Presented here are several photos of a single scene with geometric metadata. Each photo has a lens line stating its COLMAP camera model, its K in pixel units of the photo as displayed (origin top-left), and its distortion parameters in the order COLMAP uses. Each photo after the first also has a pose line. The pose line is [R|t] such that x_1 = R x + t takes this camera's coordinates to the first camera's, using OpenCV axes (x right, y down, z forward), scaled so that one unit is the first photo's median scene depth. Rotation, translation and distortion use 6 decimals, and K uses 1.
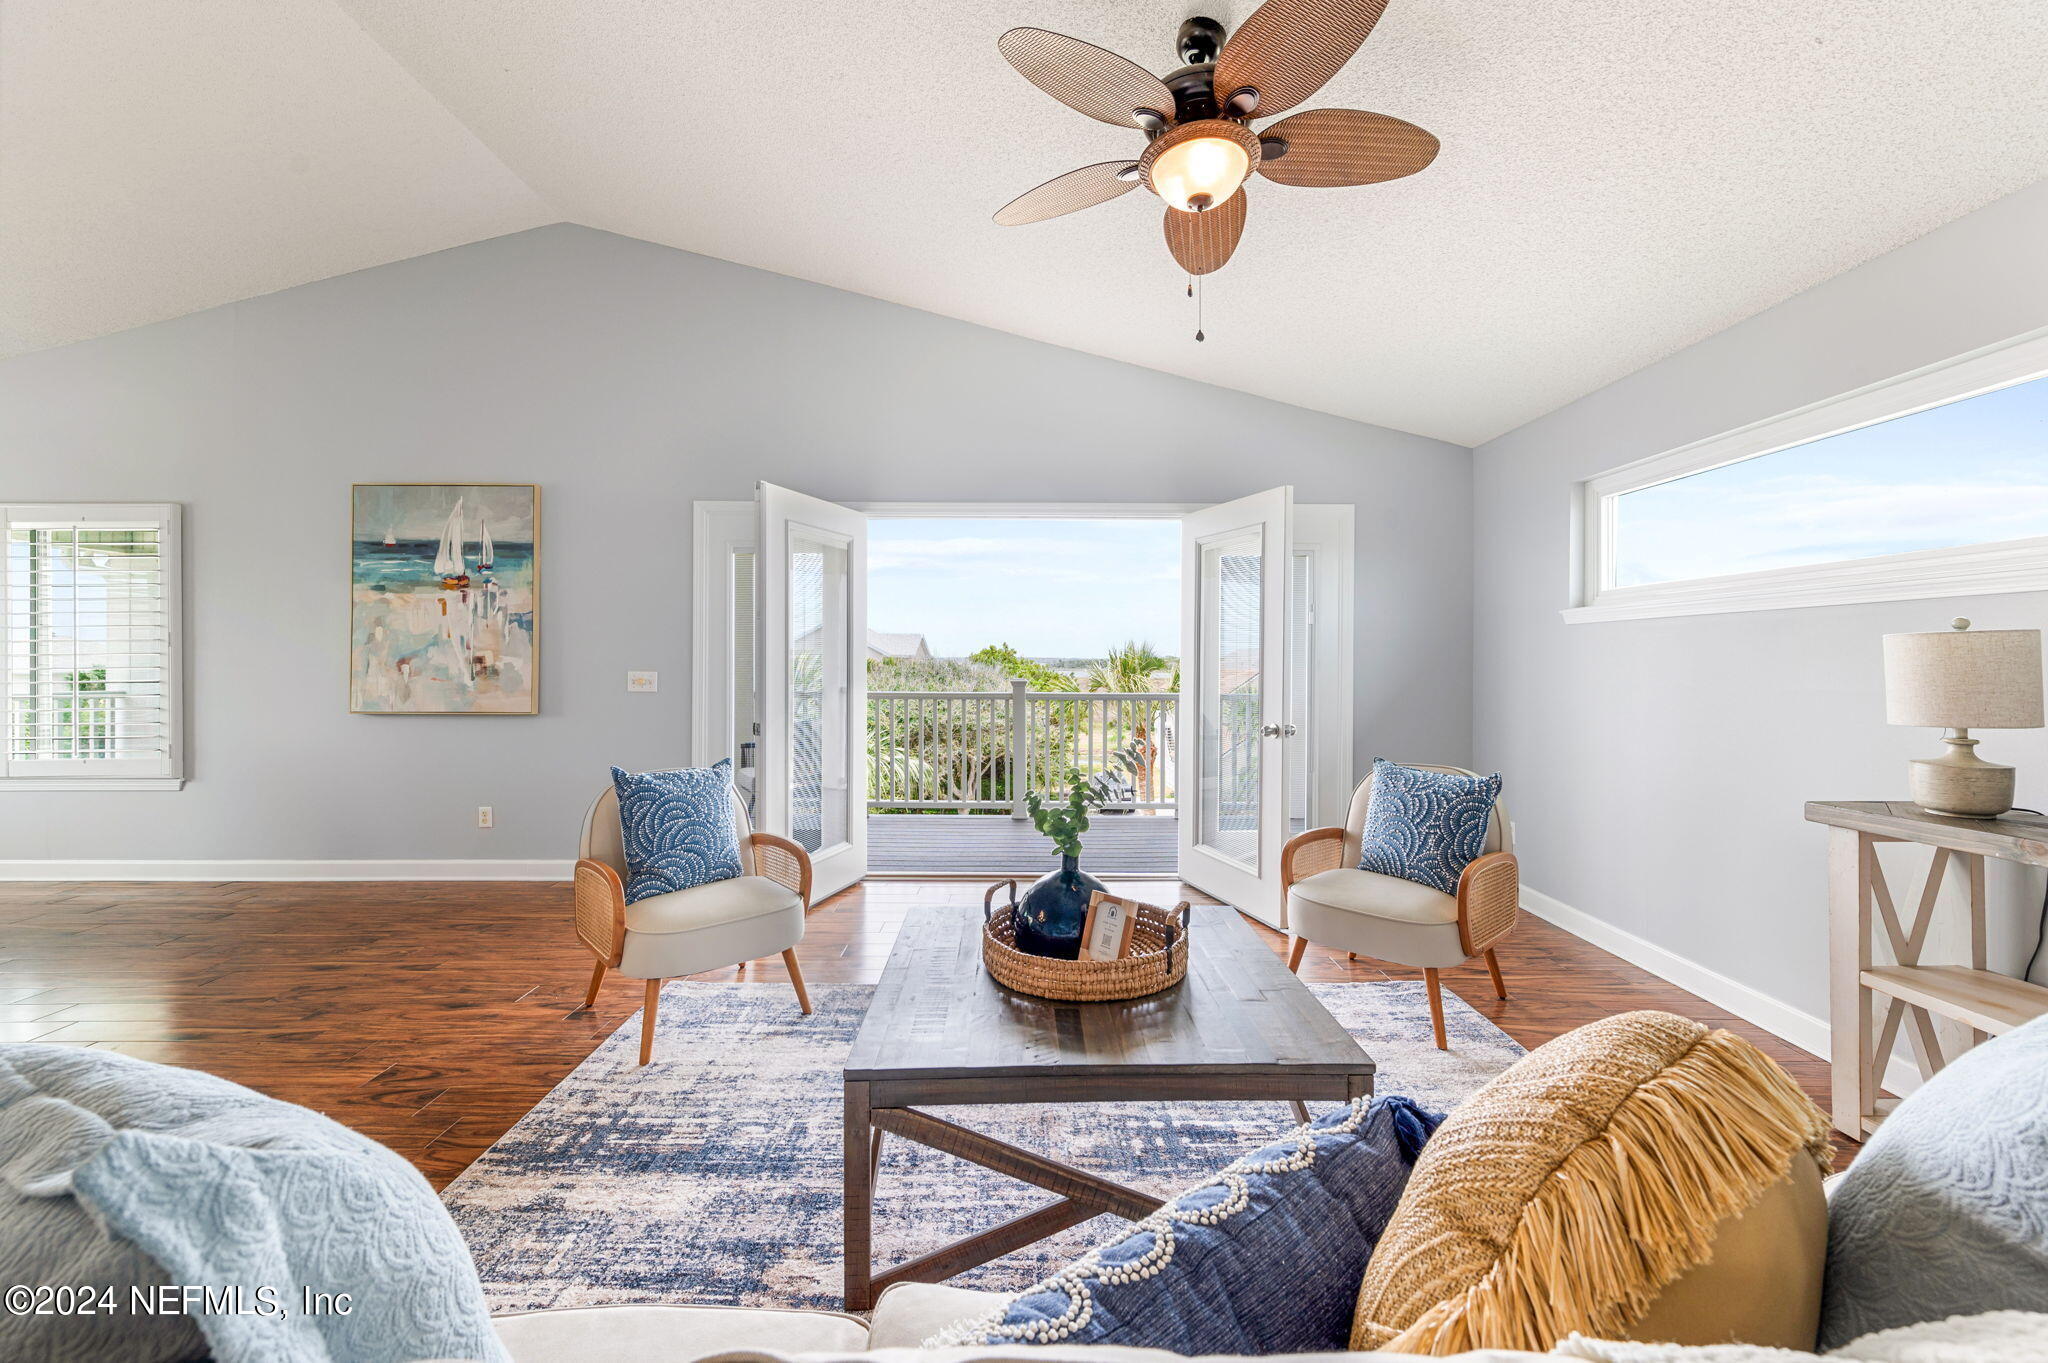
lens RADIAL K [[816.7, 0, 1029.4], [0, 816.7, 653.6], [0, 0, 1]] dist [-0.000868, 0.000148]
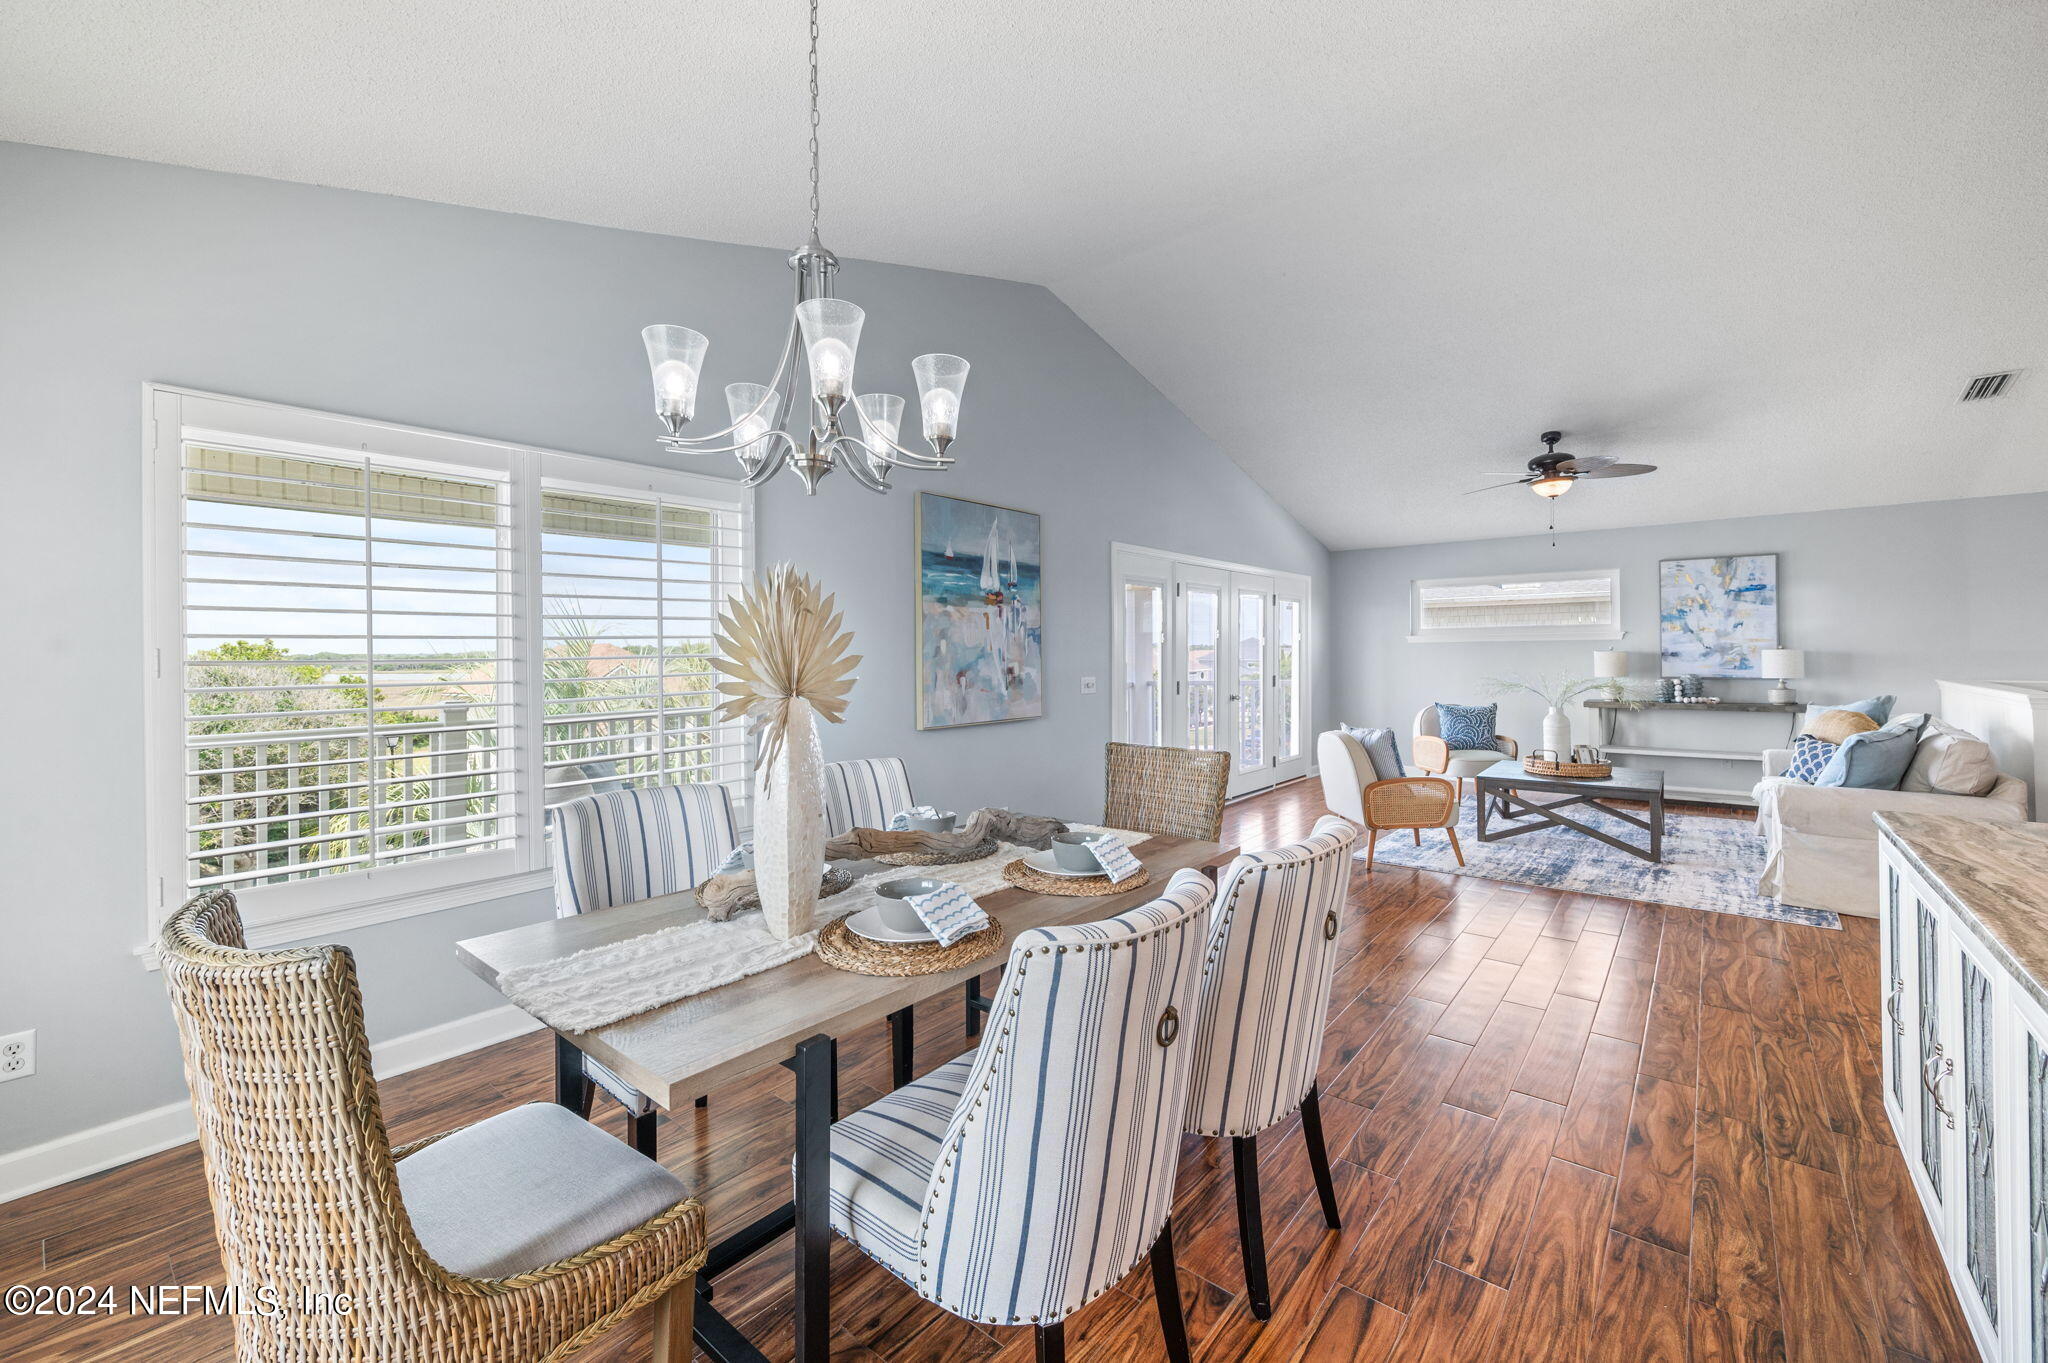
lens RADIAL K [[816.7, 0, 1029.4], [0, 816.7, 653.6], [0, 0, 1]] dist [-0.000868, 0.000148]
pose [[0.655792, -0.007483, 0.754905, -1.473089], [0.004704, 0.999972, 0.005826, -0.021148], [-0.754927, -0.000270, 0.655809, 0.271950]]
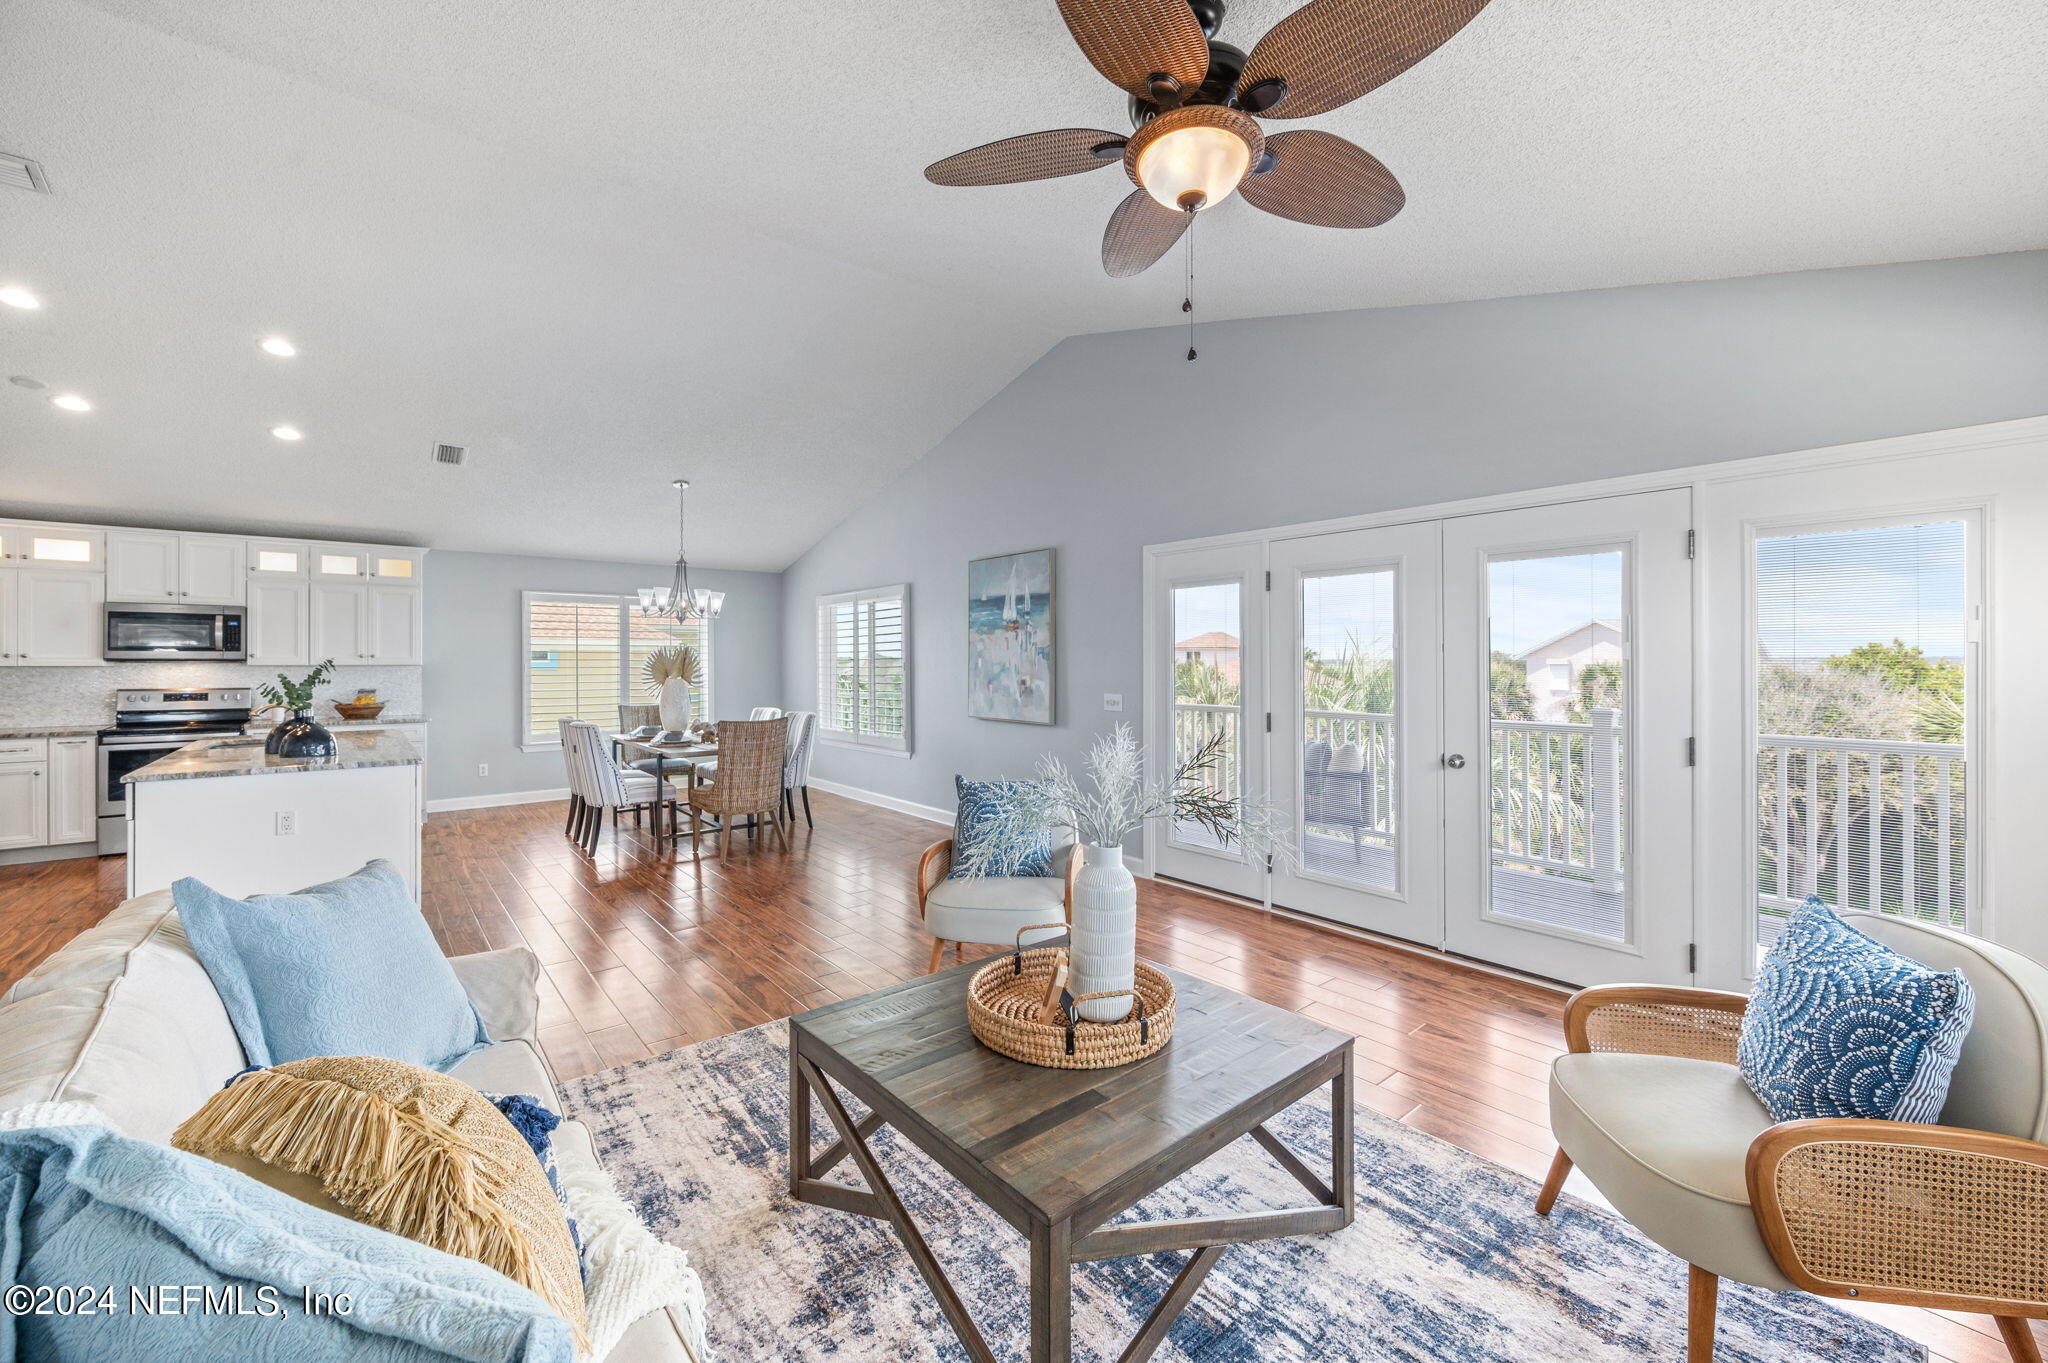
lens RADIAL K [[816.7, 0, 1029.4], [0, 816.7, 653.6], [0, 0, 1]] dist [-0.000868, 0.000148]
pose [[0.632326, -0.009764, -0.774641, 0.379883], [0.008530, 0.999948, -0.005641, -0.031813], [0.774656, -0.003041, 0.632376, 0.152264]]
